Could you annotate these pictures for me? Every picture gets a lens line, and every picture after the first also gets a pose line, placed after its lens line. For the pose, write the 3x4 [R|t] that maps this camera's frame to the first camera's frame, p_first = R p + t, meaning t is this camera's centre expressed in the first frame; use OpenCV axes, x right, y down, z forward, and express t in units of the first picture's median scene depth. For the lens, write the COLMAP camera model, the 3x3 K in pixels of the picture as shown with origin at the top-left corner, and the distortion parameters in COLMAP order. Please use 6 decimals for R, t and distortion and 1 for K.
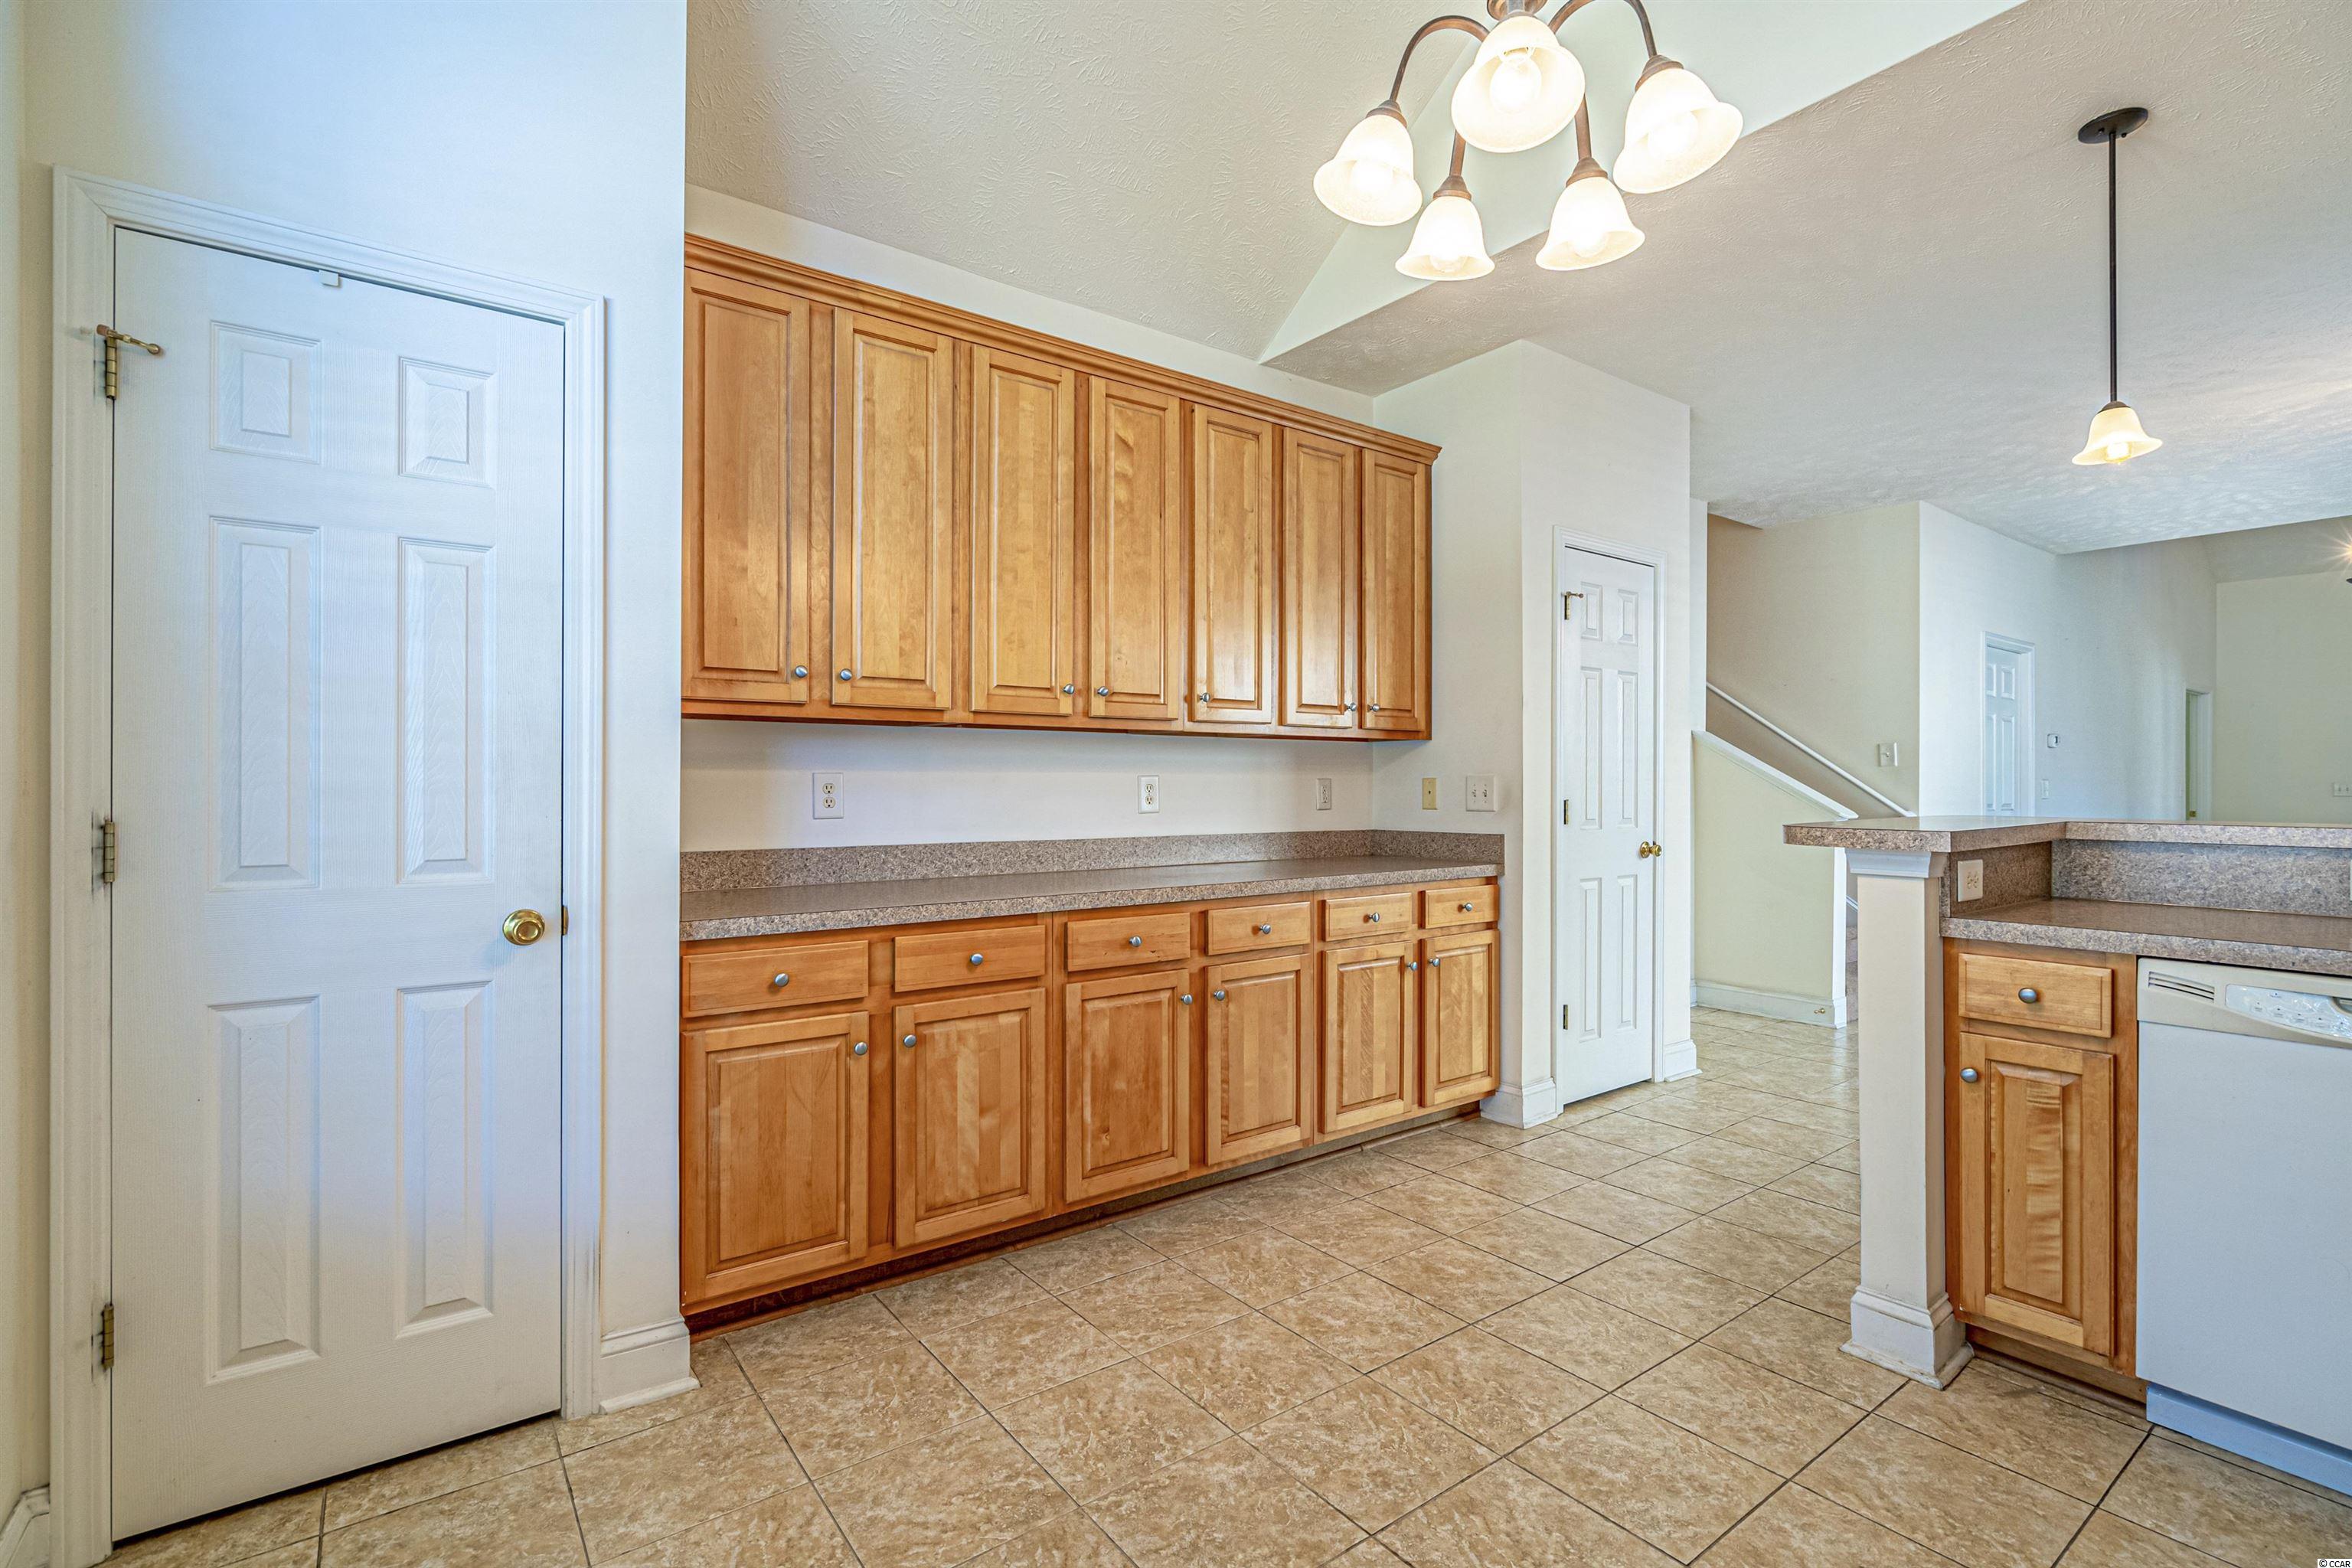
lens RADIAL K [[1077.1, 0, 1172.0], [0, 1077.1, 783.1], [0, 0, 1]] dist [-0.010064, 0.003514]
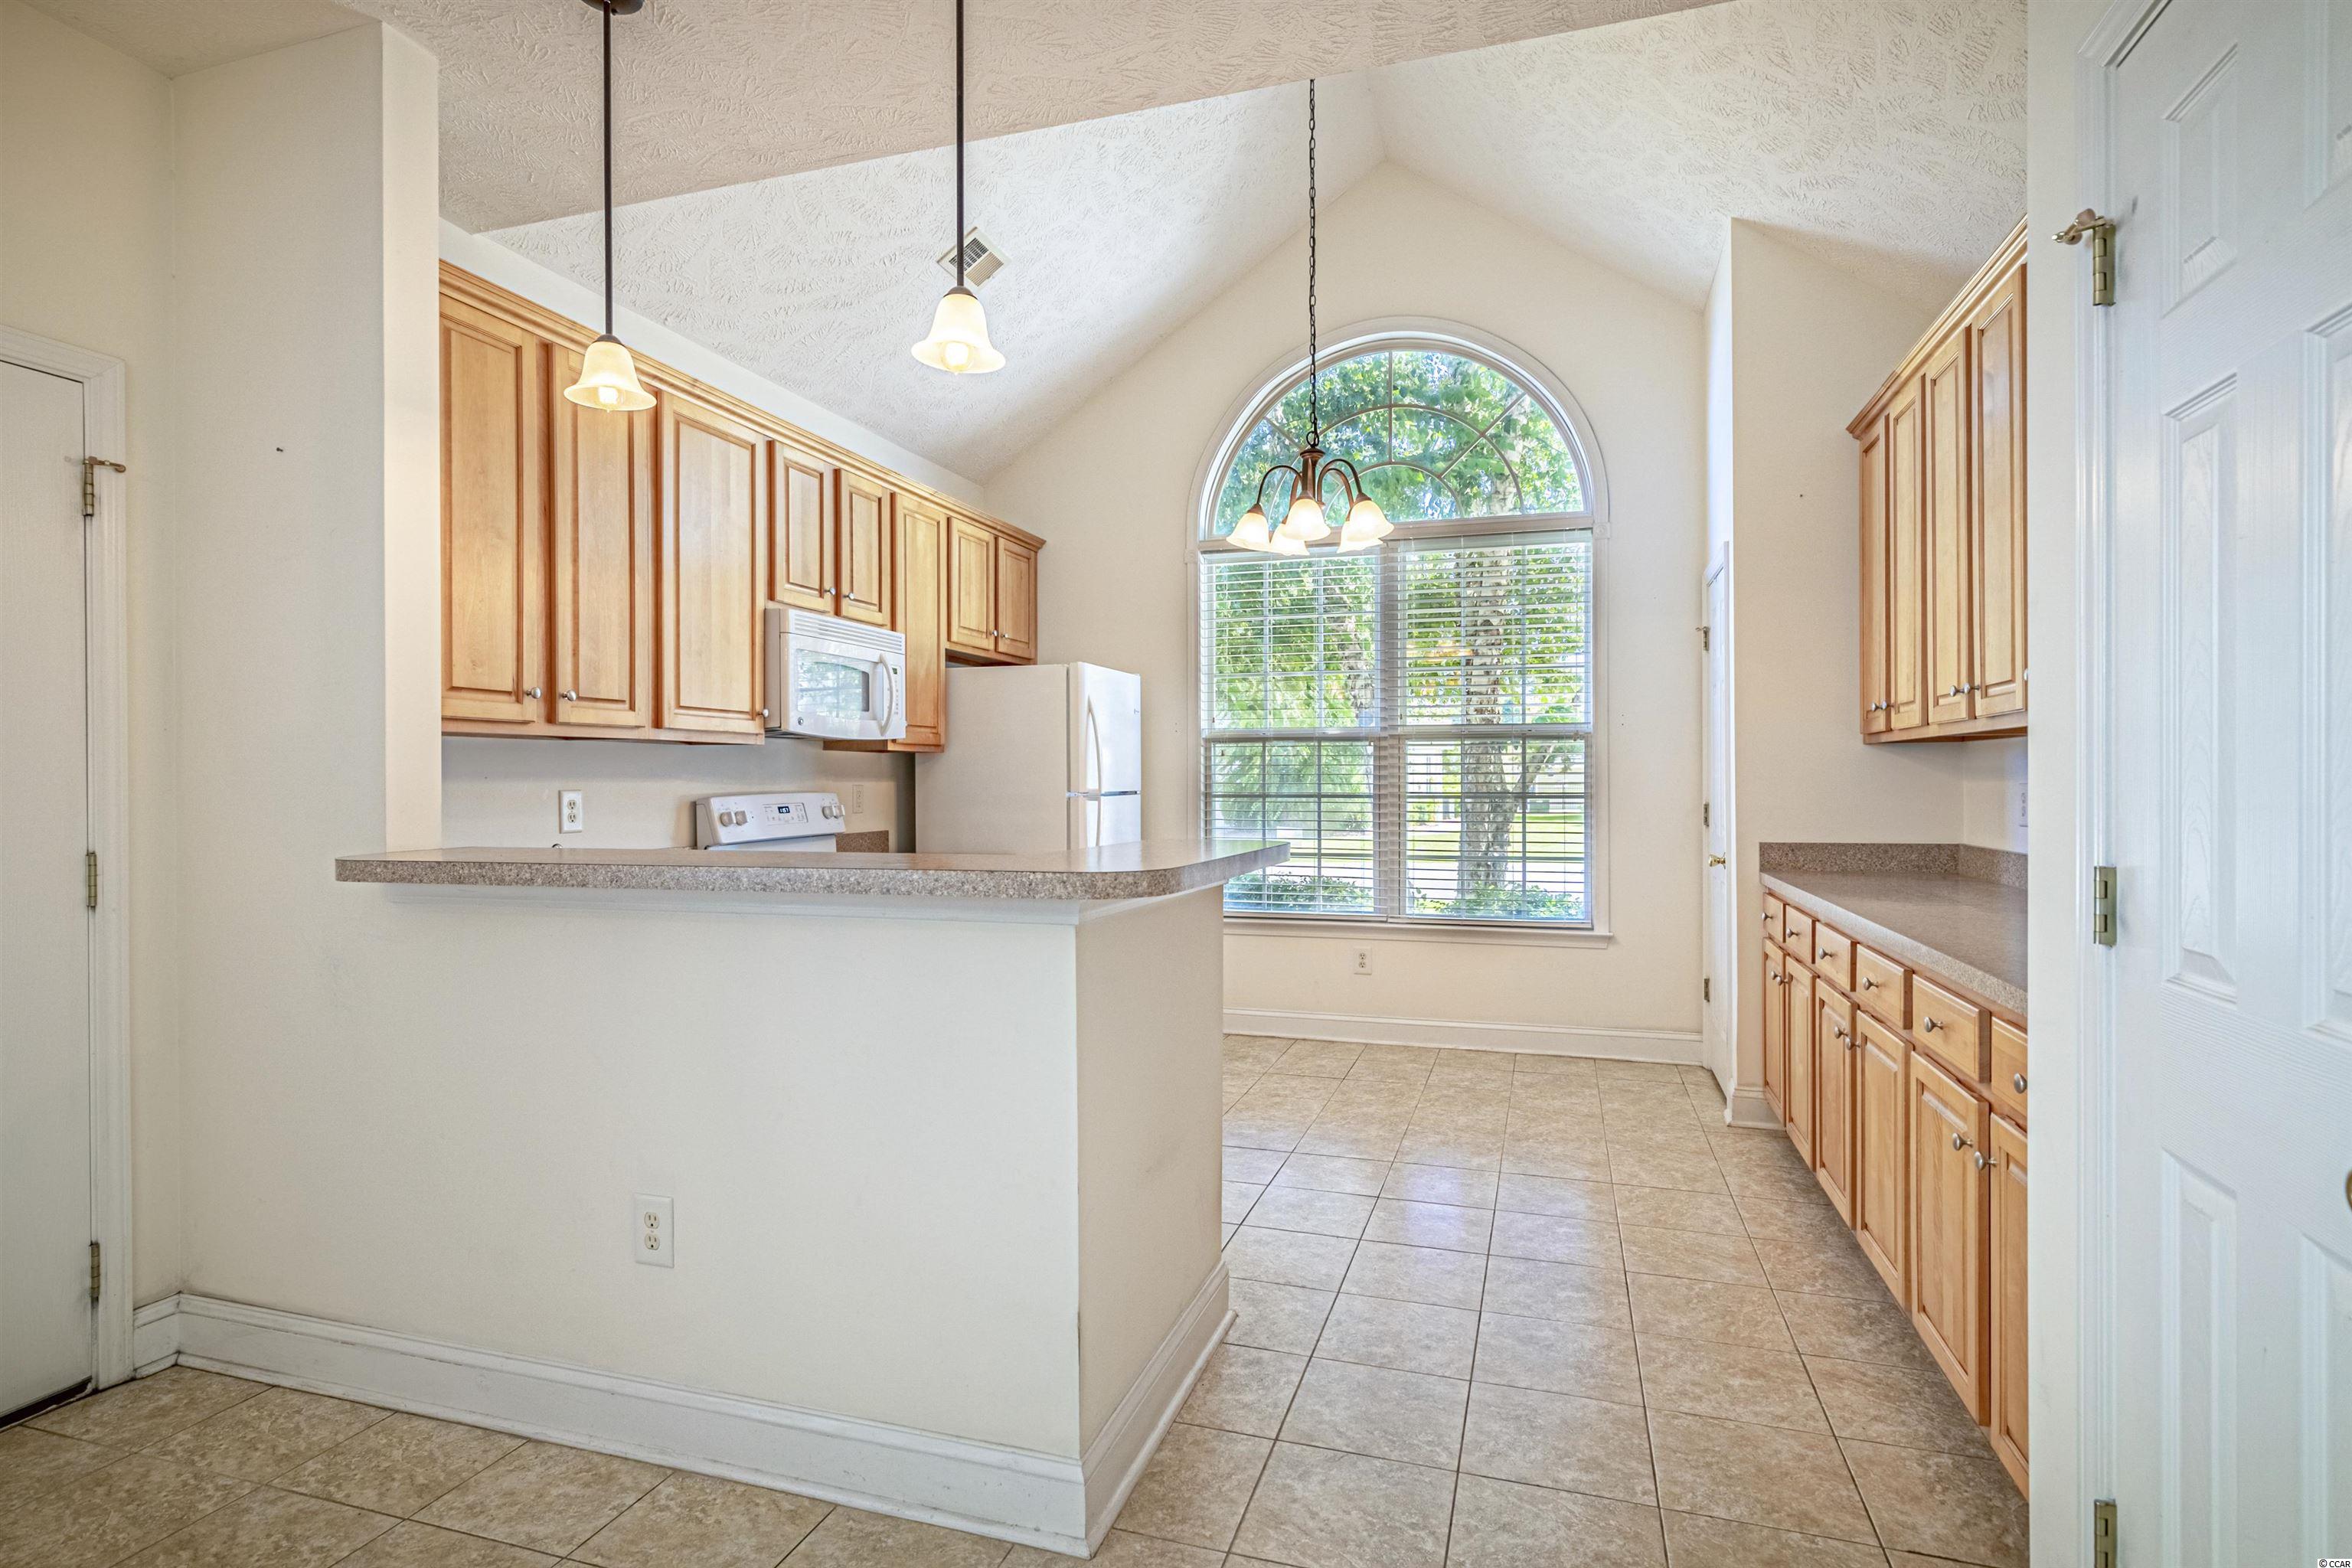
lens RADIAL K [[1120.4, 0, 1193.3], [0, 1120.4, 785.4], [0, 0, 1]] dist [-0.010334, 0.005573]
pose [[-0.805386, 0.005225, -0.592728, 1.024932], [0.004610, 0.999986, 0.002551, -0.013747], [0.592733, -0.000678, -0.805399, 1.455374]]
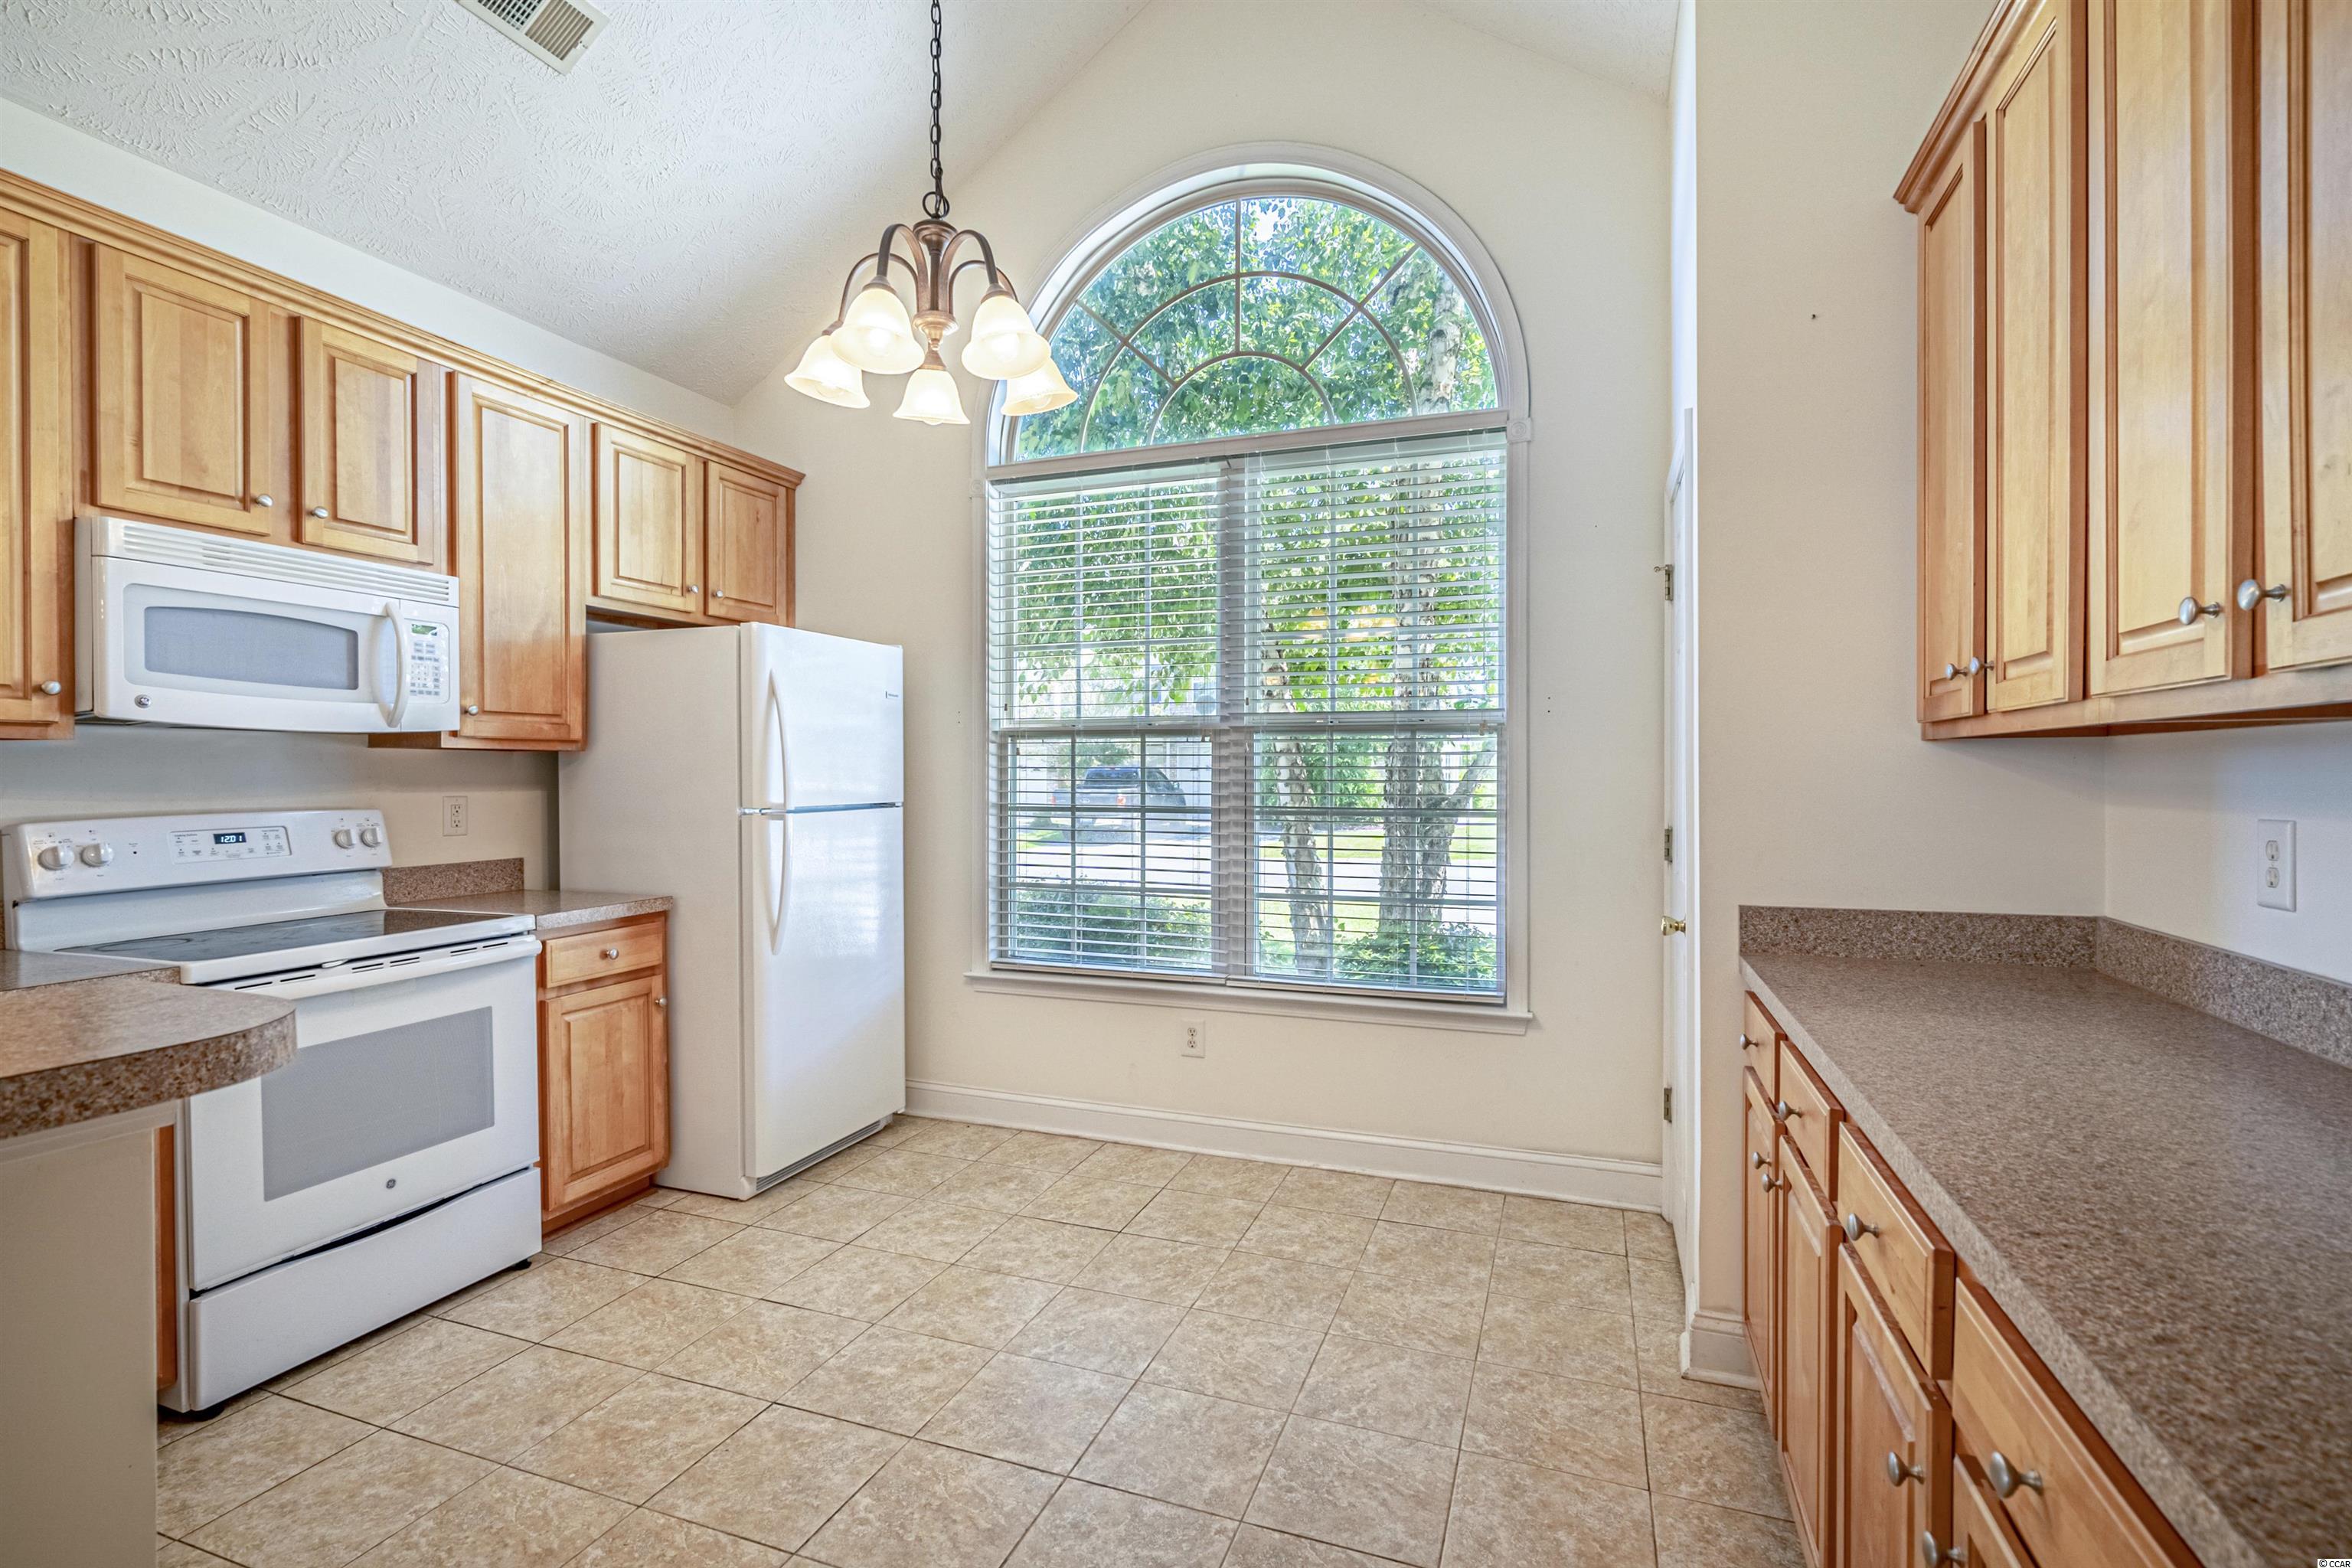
lens RADIAL K [[1077.1, 0, 1169.6], [0, 1077.1, 782.5], [0, 0, 1]] dist [-0.010064, 0.003514]
pose [[-0.830960, 0.005105, -0.556308, 0.436159], [0.002283, 0.999981, 0.005766, -0.032114], [0.556327, 0.003521, -0.830956, 1.183173]]
